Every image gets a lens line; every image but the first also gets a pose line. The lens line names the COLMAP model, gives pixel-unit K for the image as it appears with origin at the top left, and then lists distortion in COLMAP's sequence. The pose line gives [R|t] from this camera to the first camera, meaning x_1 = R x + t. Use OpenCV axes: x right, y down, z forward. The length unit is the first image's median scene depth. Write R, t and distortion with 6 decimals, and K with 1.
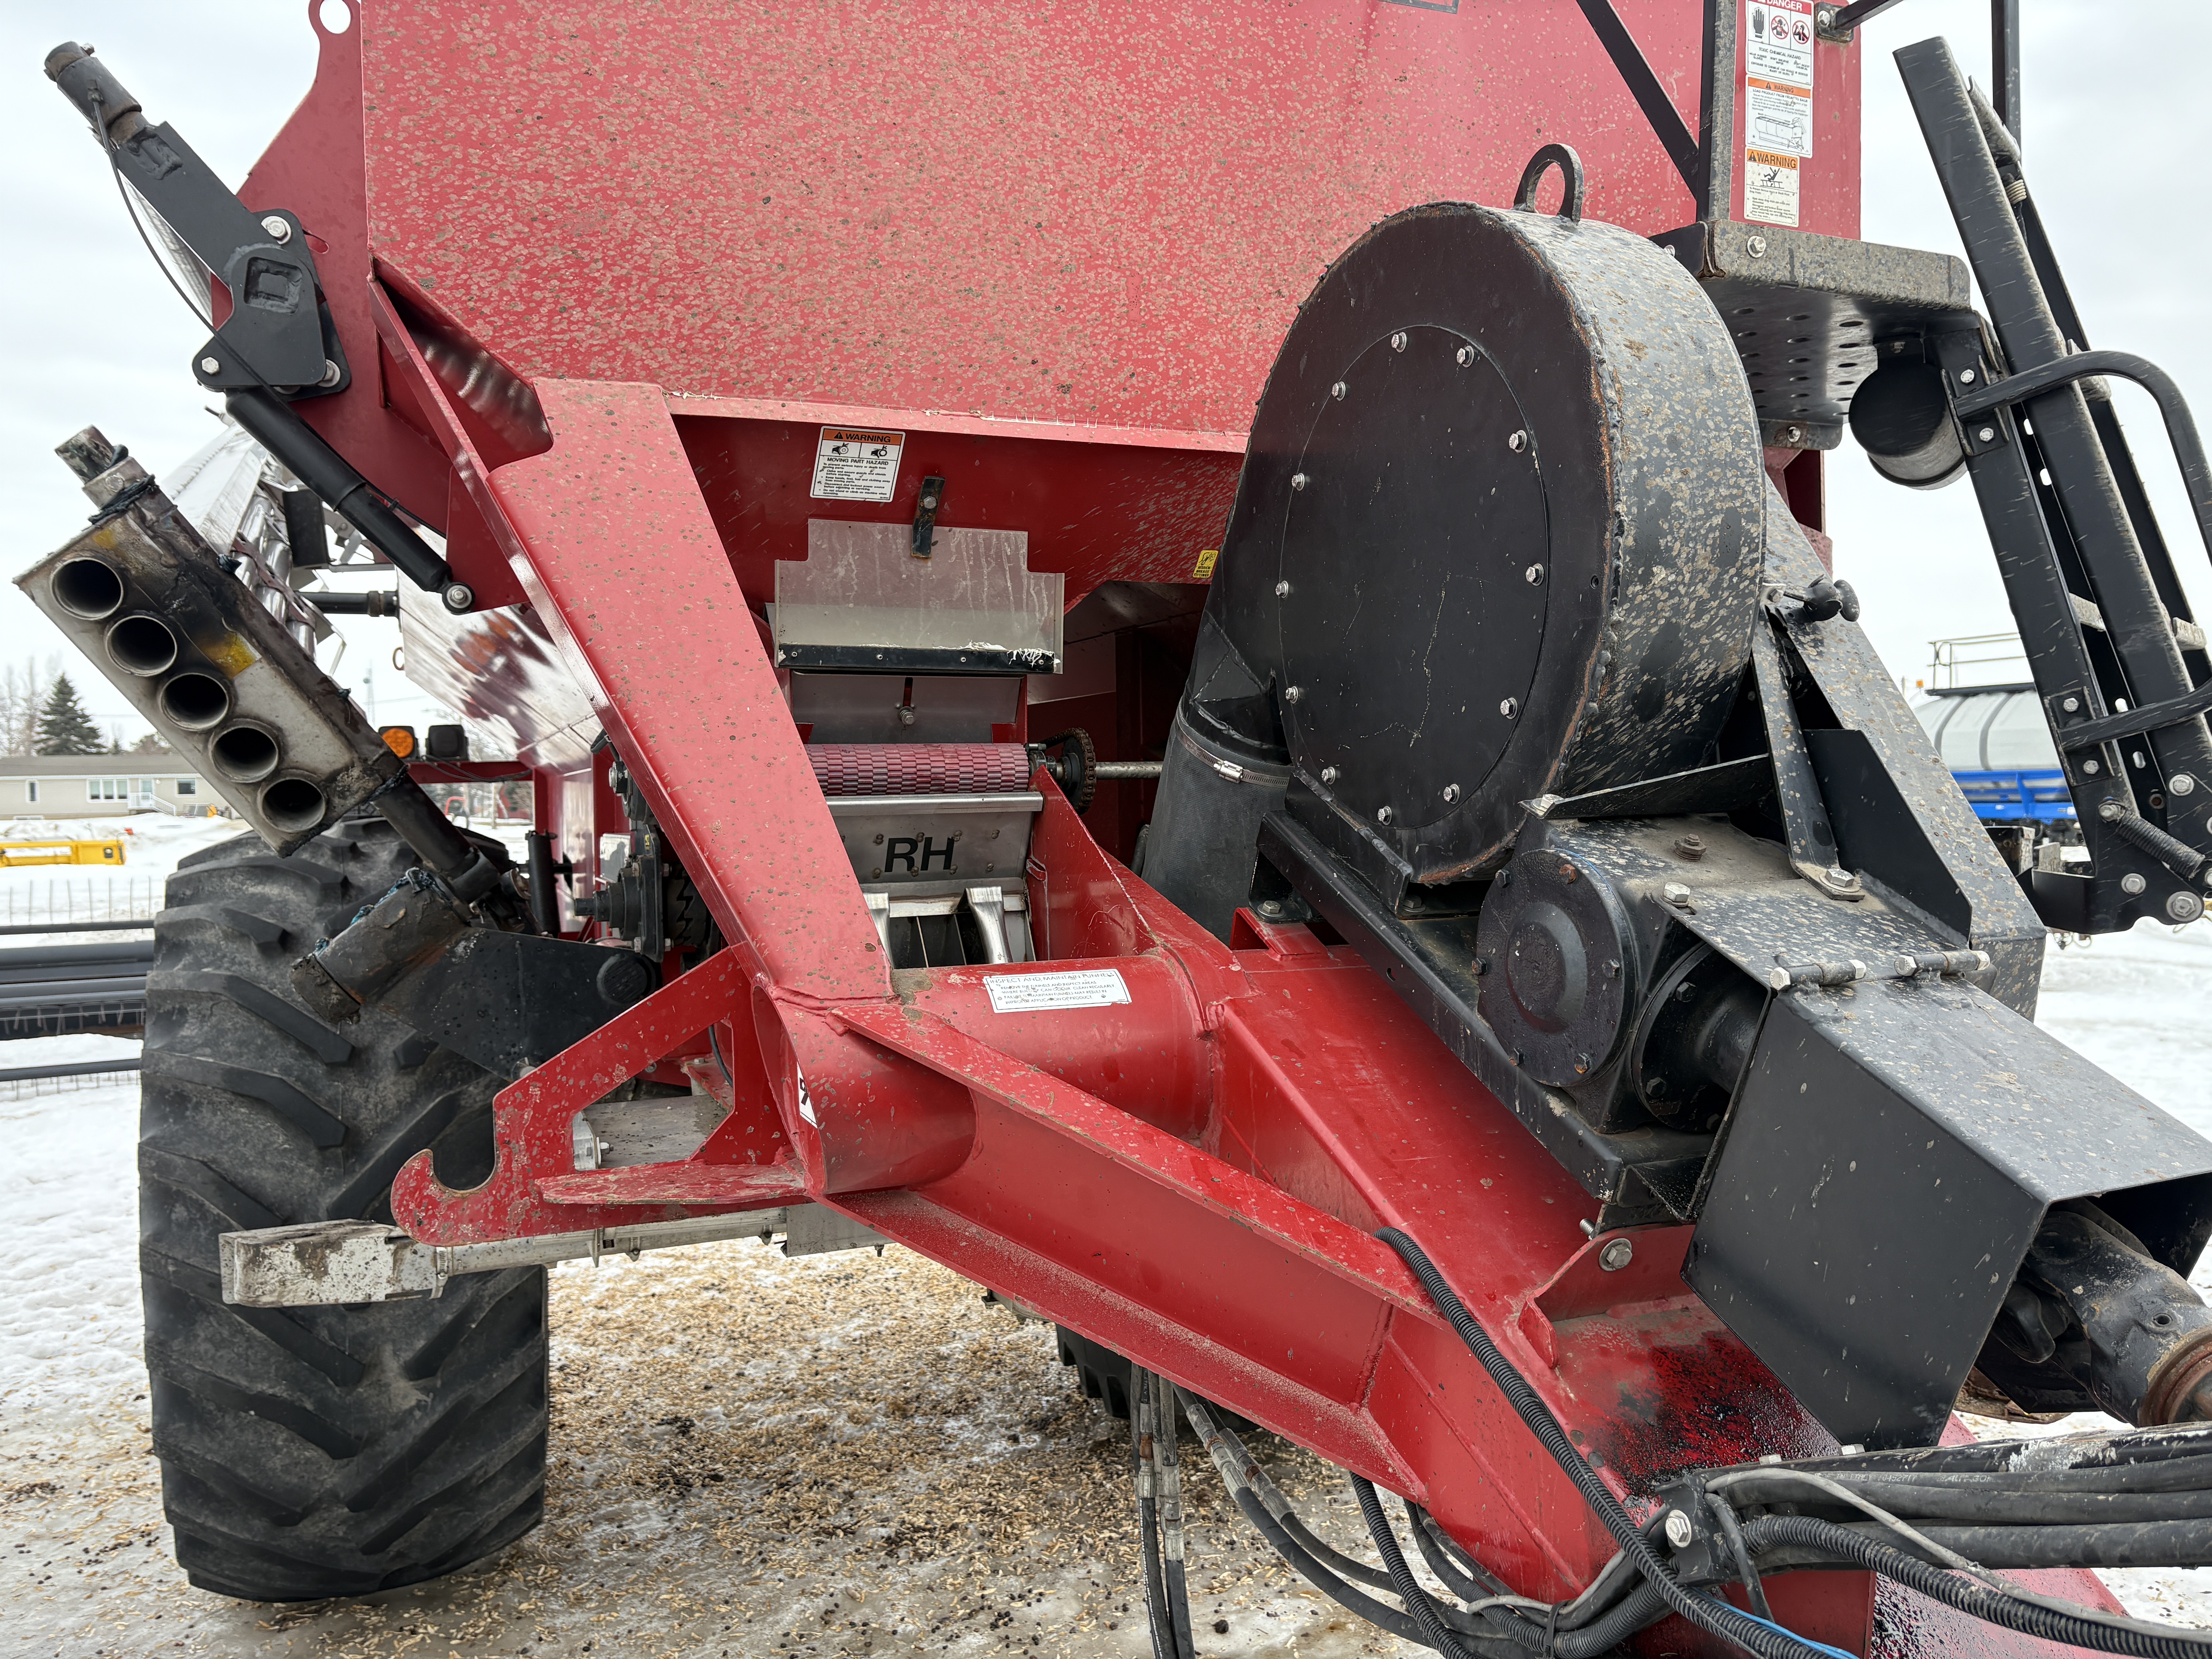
lens RADIAL K [[1678.9, 0, 1118.7], [0, 1678.9, 840.0], [0, 0, 1]] dist [0.034125, -0.036259]
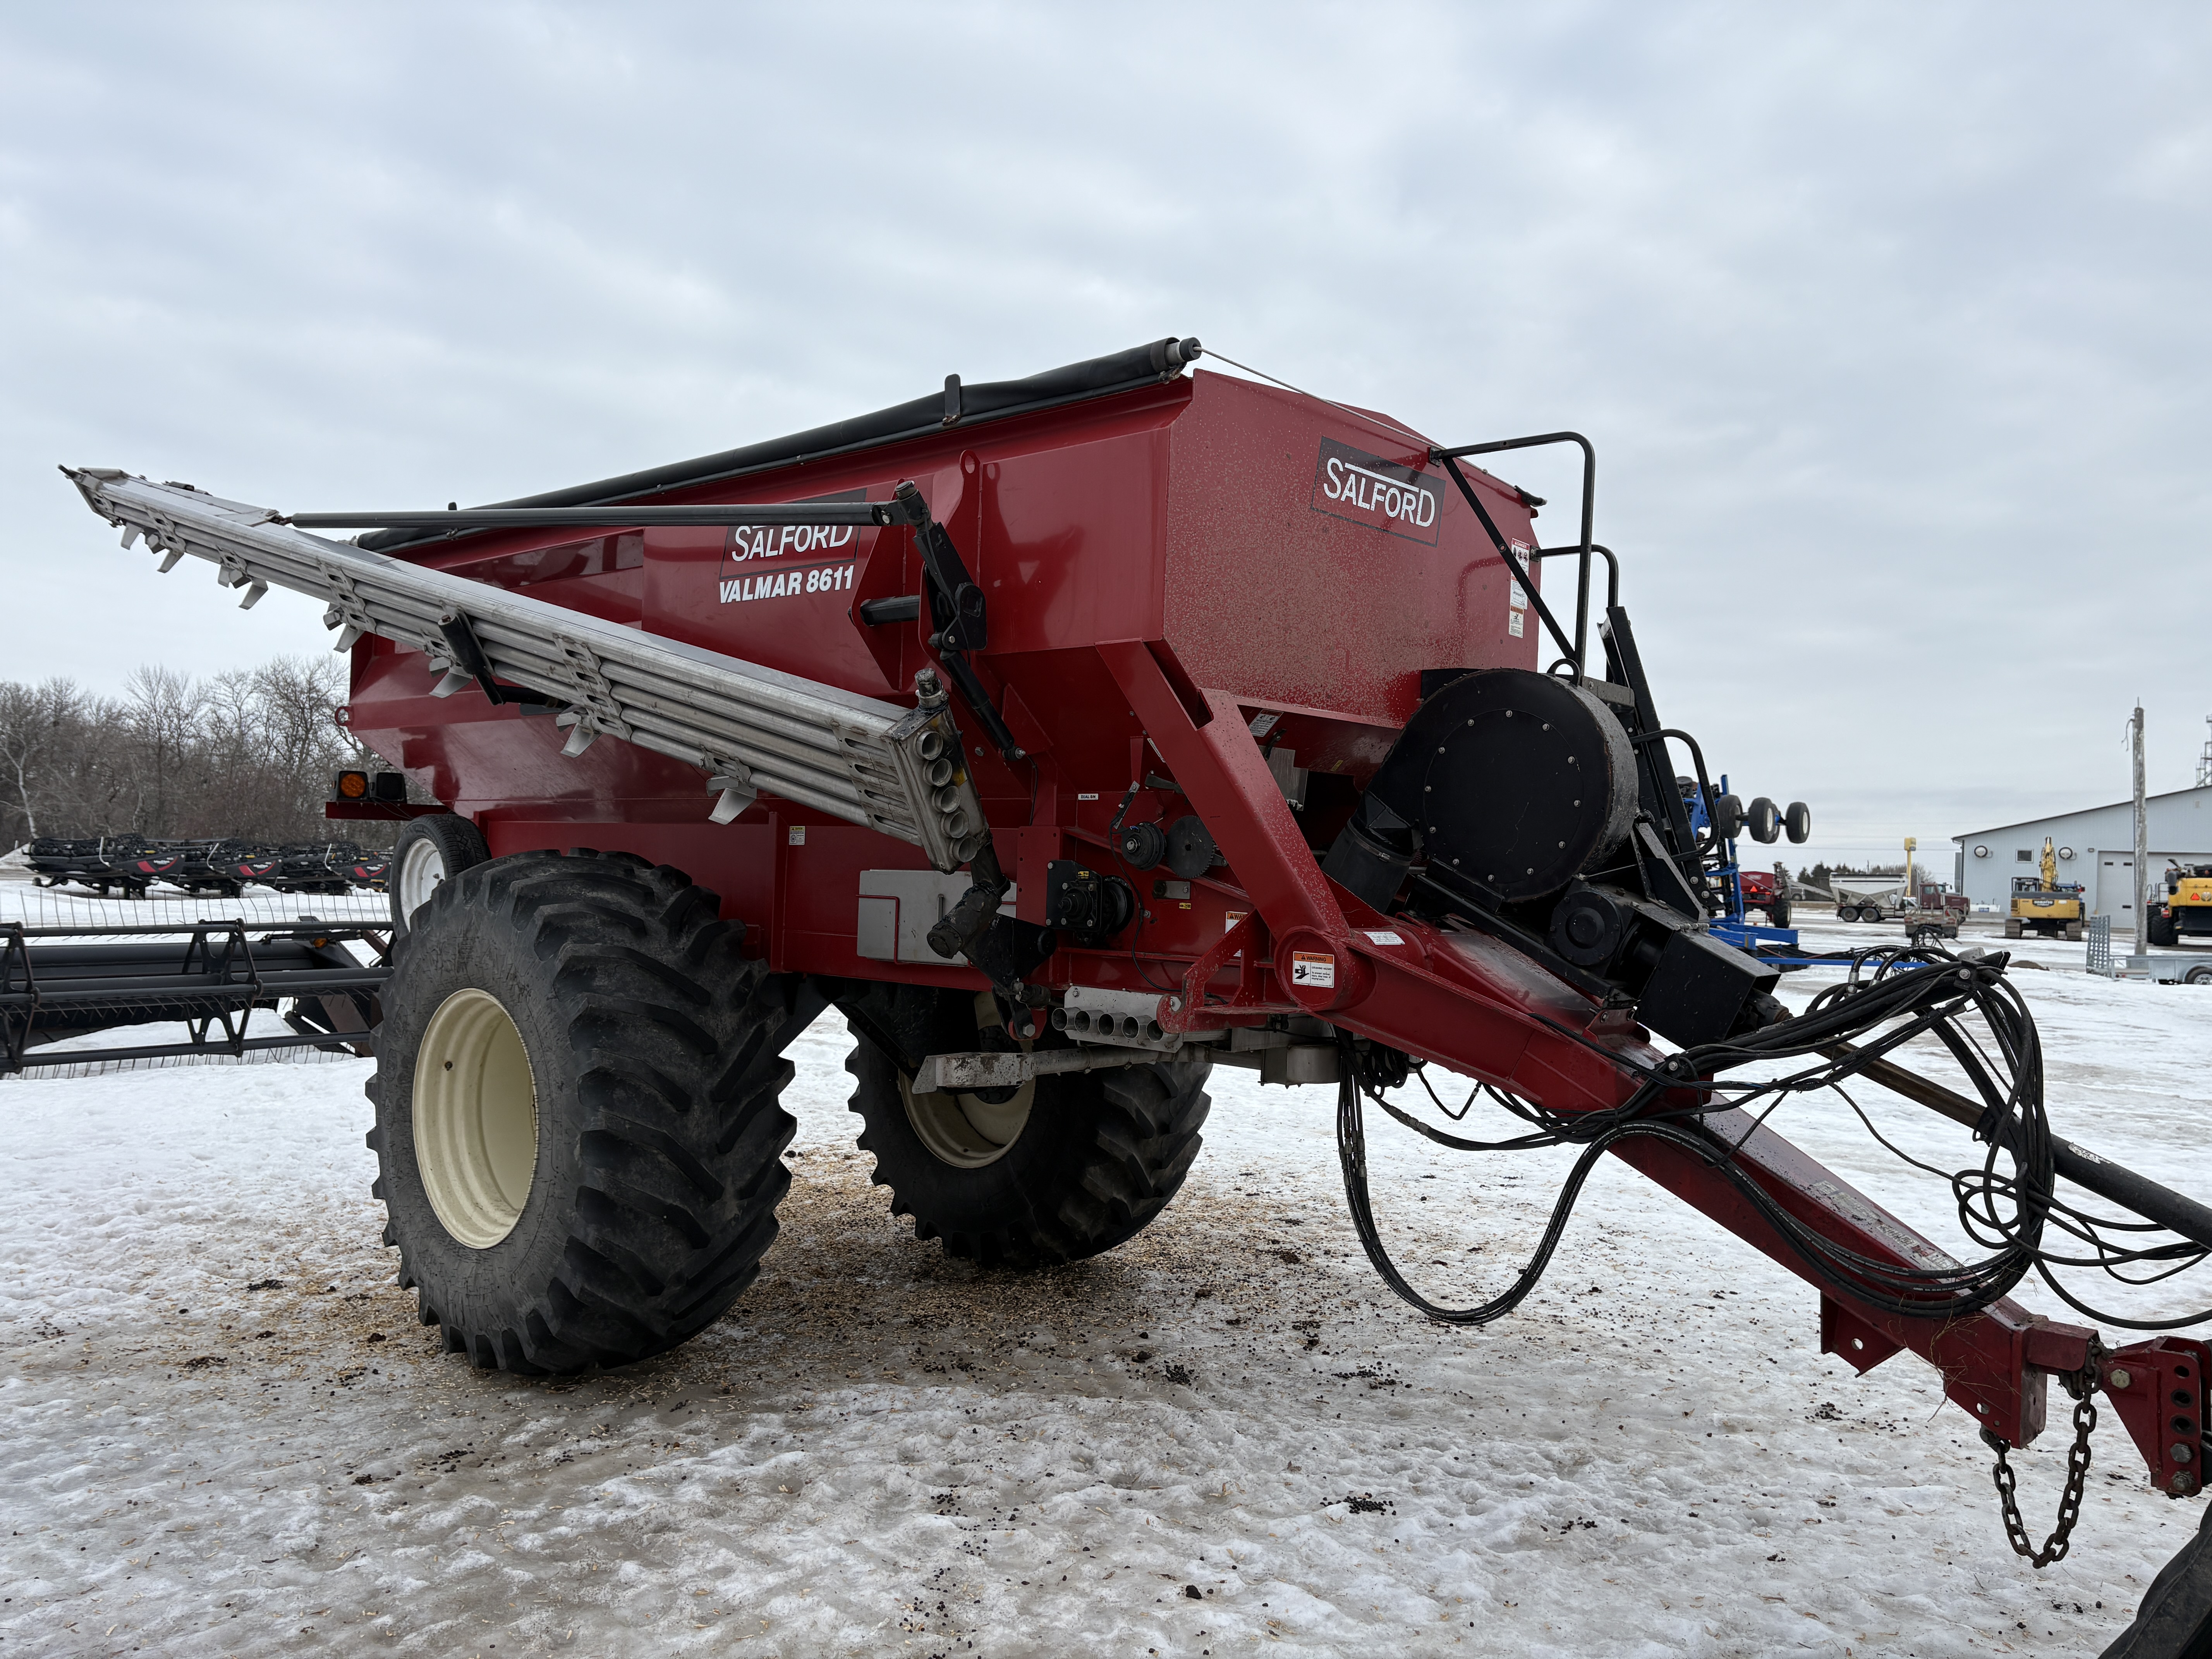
lens RADIAL K [[1678.9, 0, 1104.6], [0, 1678.9, 832.4], [0, 0, 1]] dist [0.034125, -0.036259]
pose [[0.901528, 0.059341, 0.428633, -0.830922], [-0.037578, 0.997547, -0.059065, 0.050384], [-0.431087, 0.037141, 0.901546, -0.636893]]
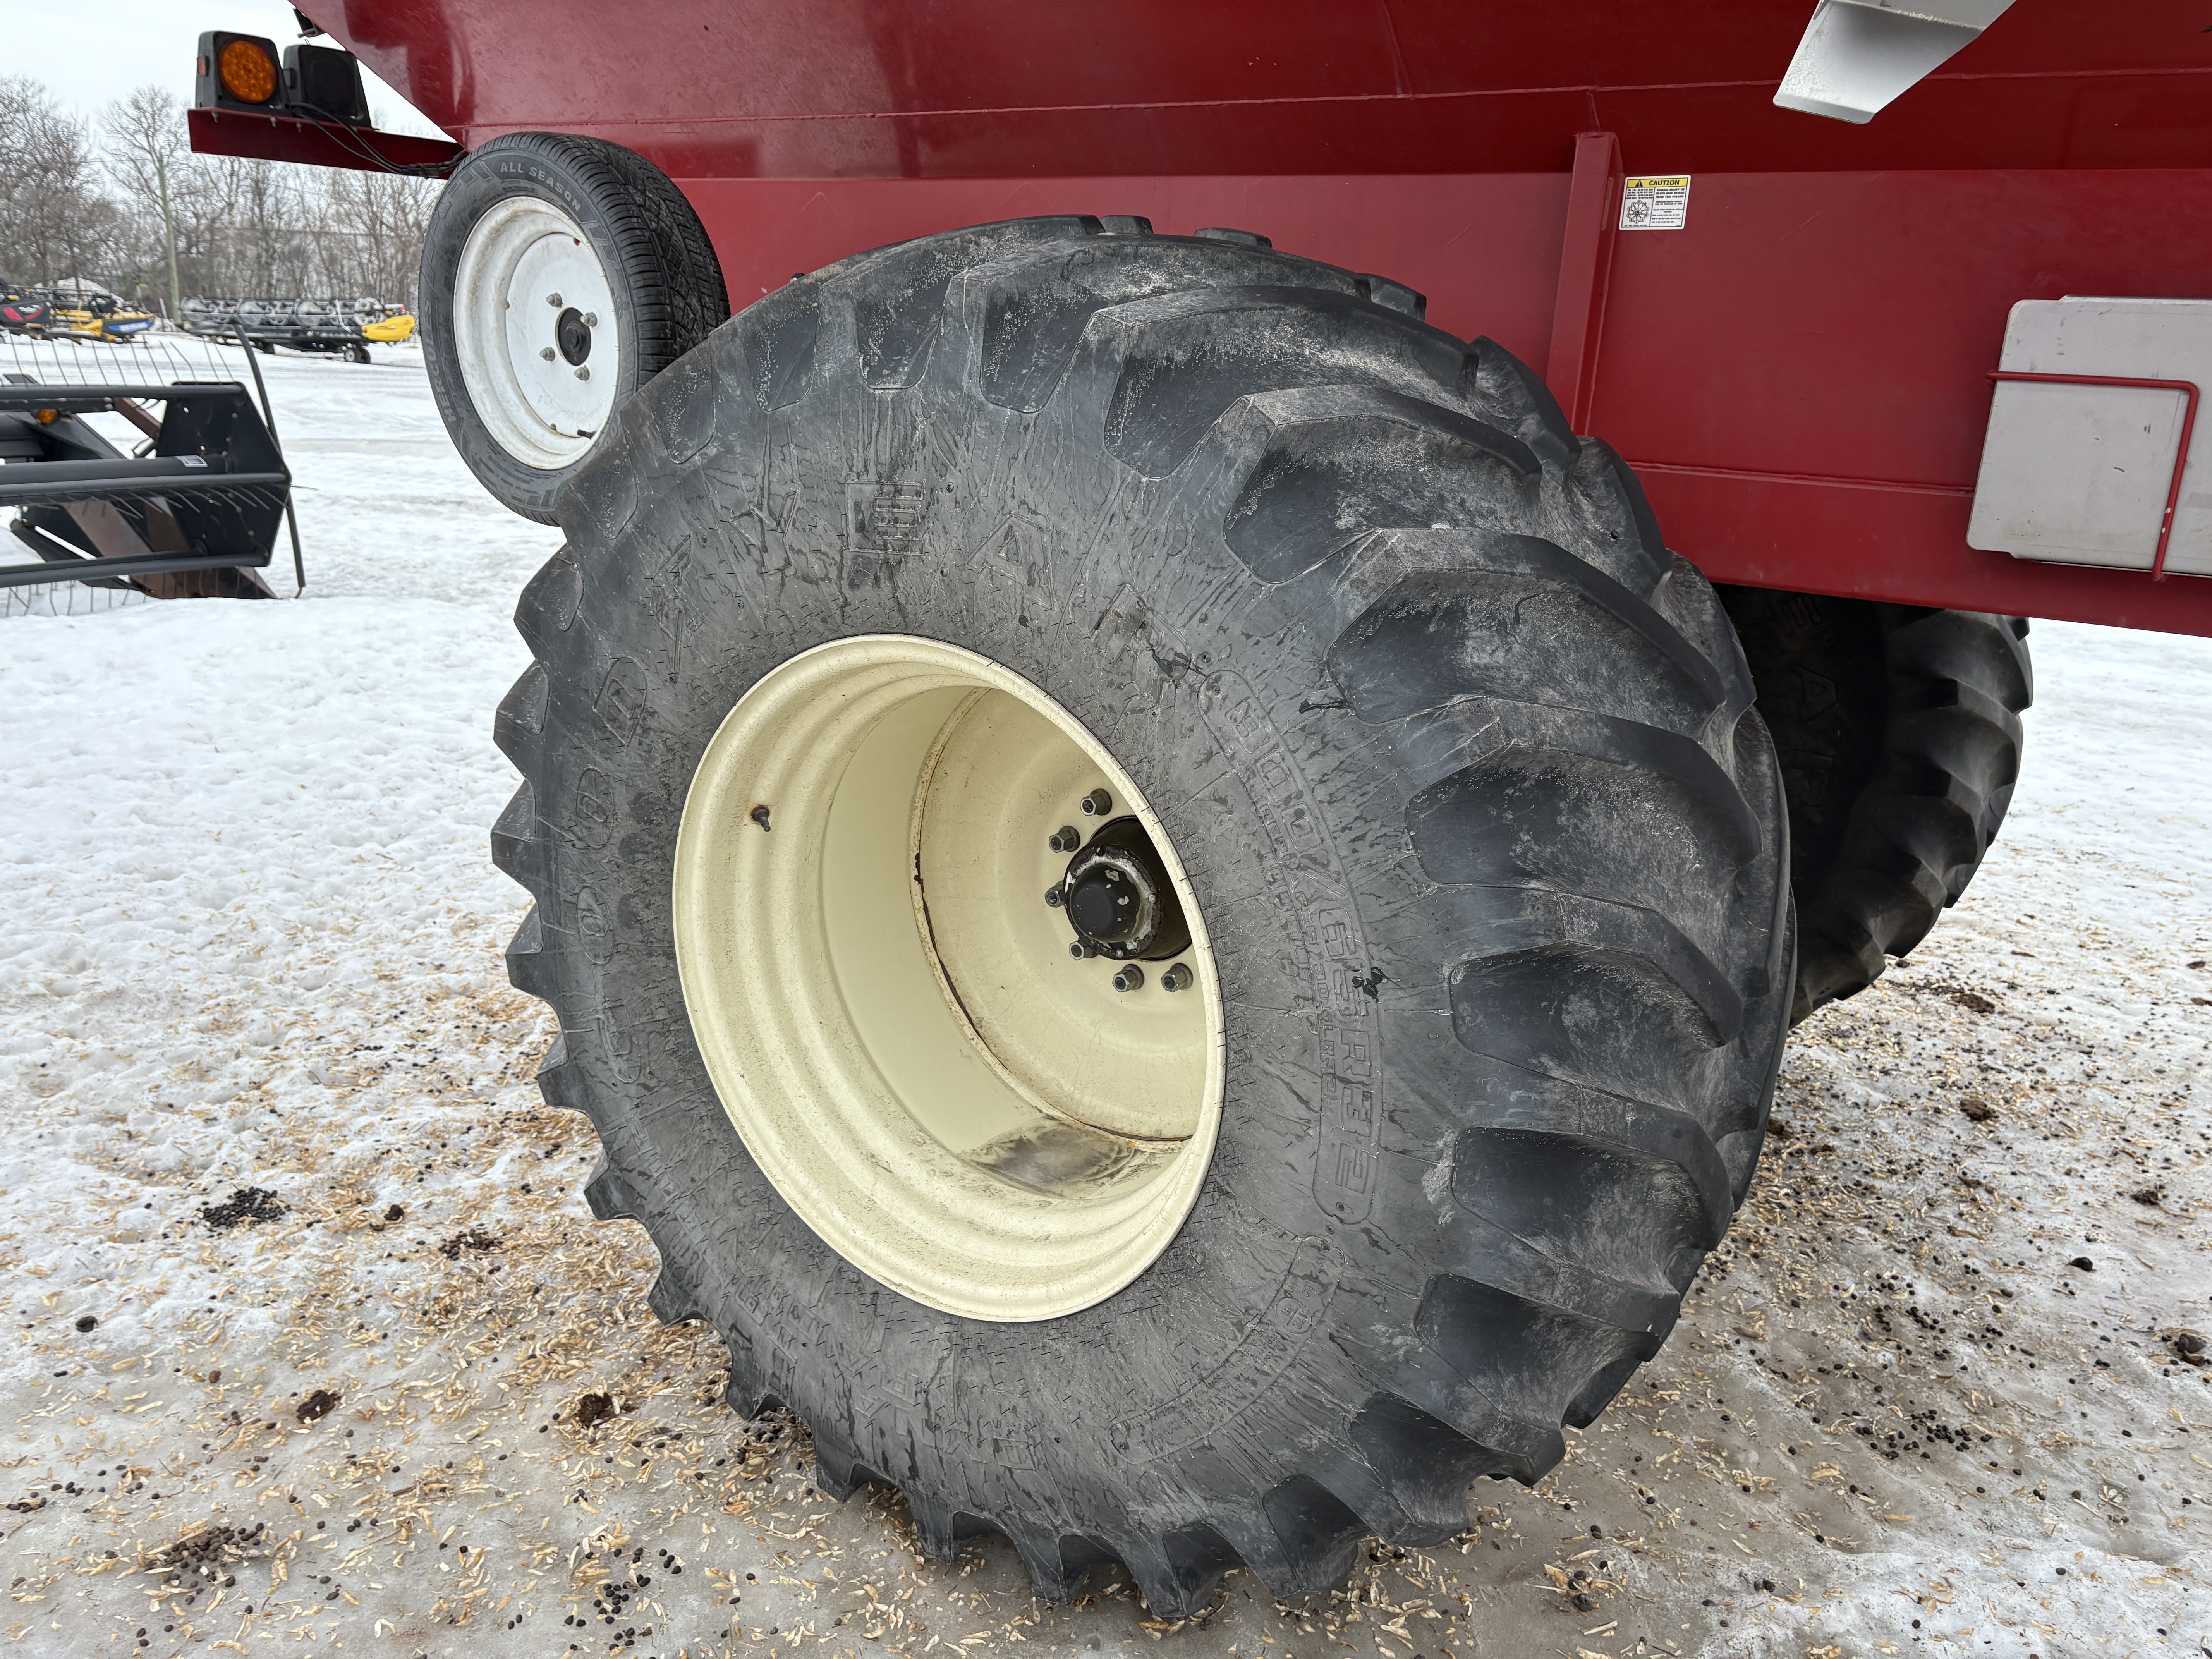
lens RADIAL K [[1678.9, 0, 1107.2], [0, 1678.9, 844.5], [0, 0, 1]] dist [0.034125, -0.036259]
pose [[0.828243, -0.093832, 0.552457, -0.939832], [-0.053899, 0.967971, 0.245209, 0.054406], [-0.557770, -0.232870, 0.796658, 0.681122]]
